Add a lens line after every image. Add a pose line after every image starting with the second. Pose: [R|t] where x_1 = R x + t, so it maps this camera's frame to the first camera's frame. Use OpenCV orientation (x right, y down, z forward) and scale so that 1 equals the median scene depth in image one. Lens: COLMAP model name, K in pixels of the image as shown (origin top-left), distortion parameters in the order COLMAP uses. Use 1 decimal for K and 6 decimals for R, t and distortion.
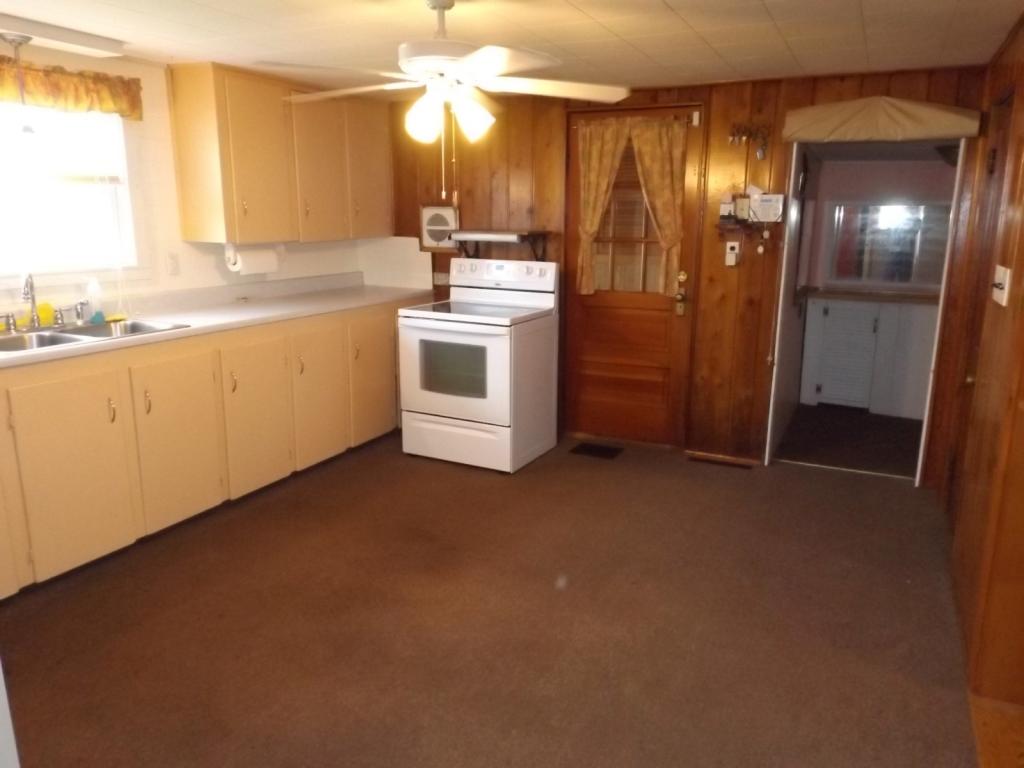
lens RADIAL K [[737.3, 0, 525.7], [0, 737.3, 384.1], [0, 0, 1]] dist [0.002122, -0.001276]
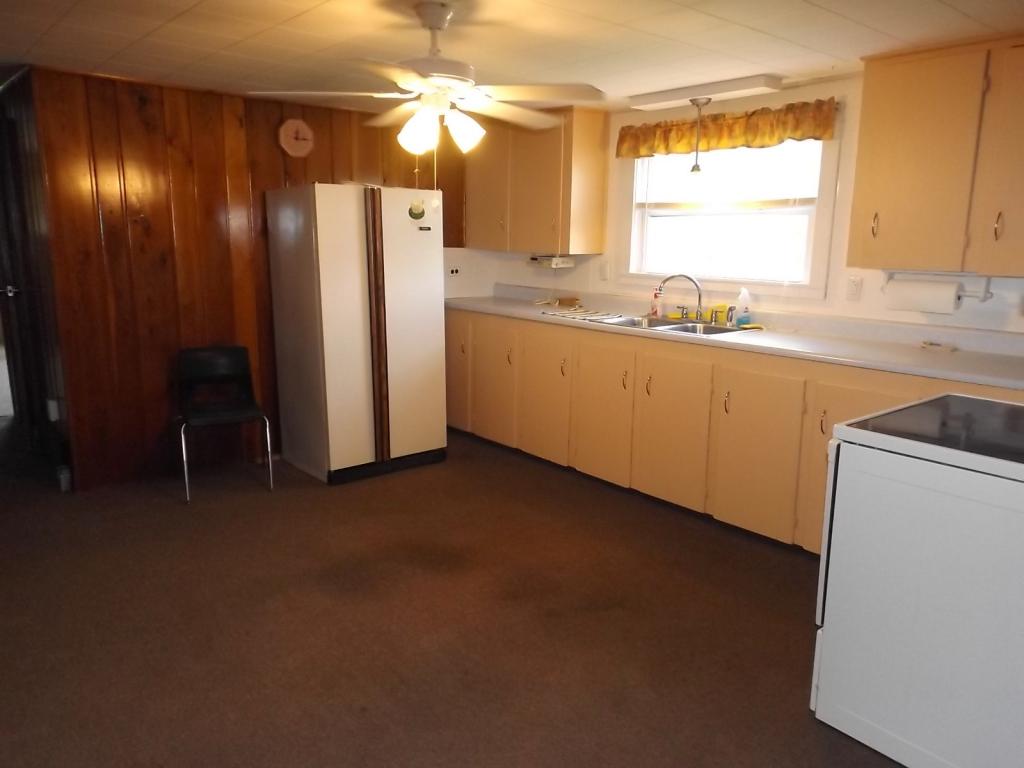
lens RADIAL K [[737.3, 0, 525.7], [0, 737.3, 384.1], [0, 0, 1]] dist [0.002122, -0.001276]
pose [[-0.380711, 0.166751, -0.909535, 0.646175], [-0.226870, 0.936699, 0.266694, -0.247024], [0.896432, 0.307879, -0.318780, 1.167728]]
